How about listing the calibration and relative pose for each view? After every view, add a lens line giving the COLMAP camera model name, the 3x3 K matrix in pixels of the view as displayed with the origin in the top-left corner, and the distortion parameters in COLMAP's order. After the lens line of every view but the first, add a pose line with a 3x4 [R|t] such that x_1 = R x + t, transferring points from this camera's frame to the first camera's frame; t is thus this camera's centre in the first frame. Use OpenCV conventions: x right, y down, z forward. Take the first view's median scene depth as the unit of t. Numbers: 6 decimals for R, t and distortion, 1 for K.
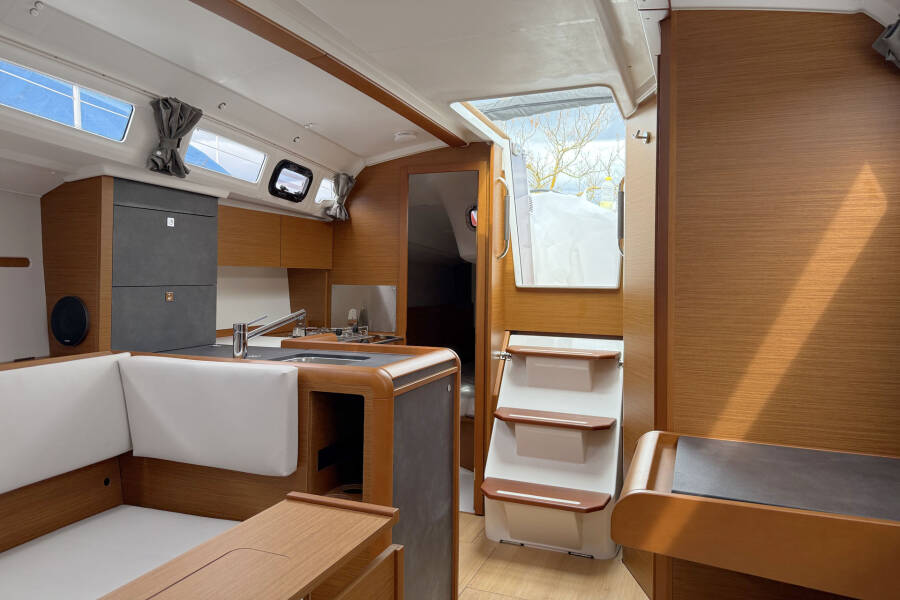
lens RADIAL K [[630.4, 0, 434.5], [0, 630.4, 273.2], [0, 0, 1]] dist [0.073630, -0.071767]
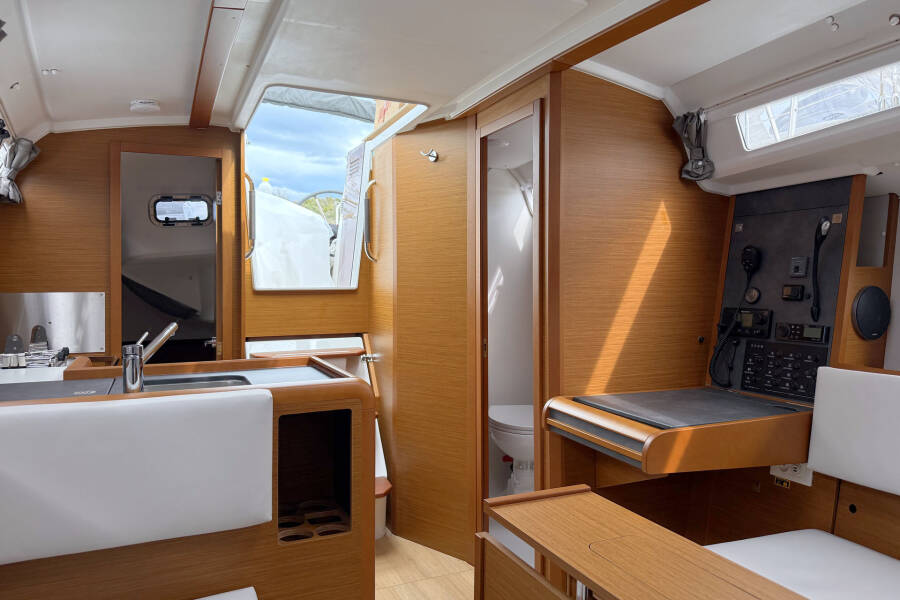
lens RADIAL K [[643.4, 0, 444.0], [0, 643.4, 288.2], [0, 0, 1]] dist [0.094956, -0.146466]
pose [[0.688396, -0.020800, 0.725037, -0.527381], [0.005653, 0.999712, 0.023313, -0.001411], [-0.725313, -0.011950, 0.688315, 0.198190]]
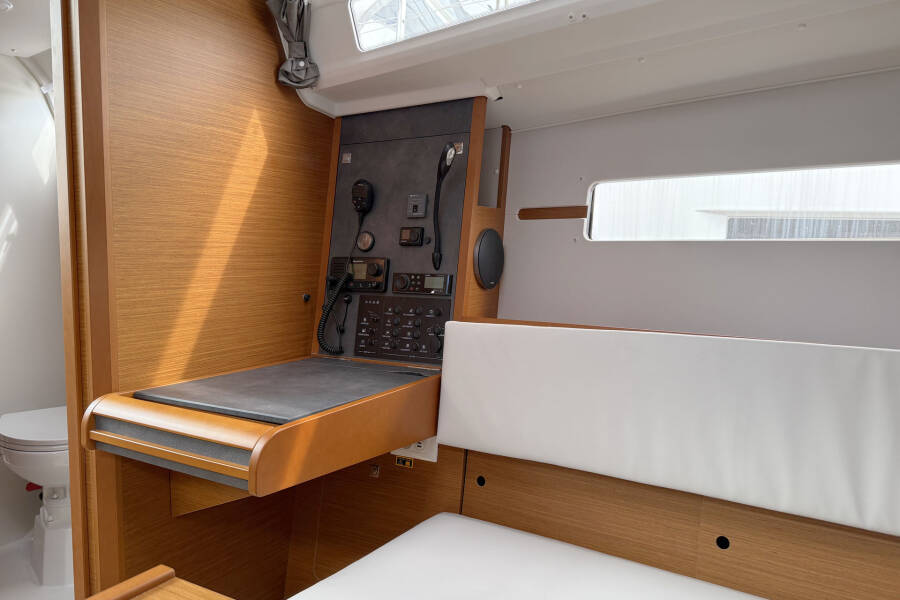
lens RADIAL K [[653.7, 0, 429.4], [0, 653.7, 311.4], [0, 0, 1]] dist [0.098847, -0.153955]
pose [[0.137767, -0.100655, 0.985337, -0.292146], [-0.007203, 0.994695, 0.102618, 0.037629], [-0.990438, -0.021235, 0.136311, 0.346474]]
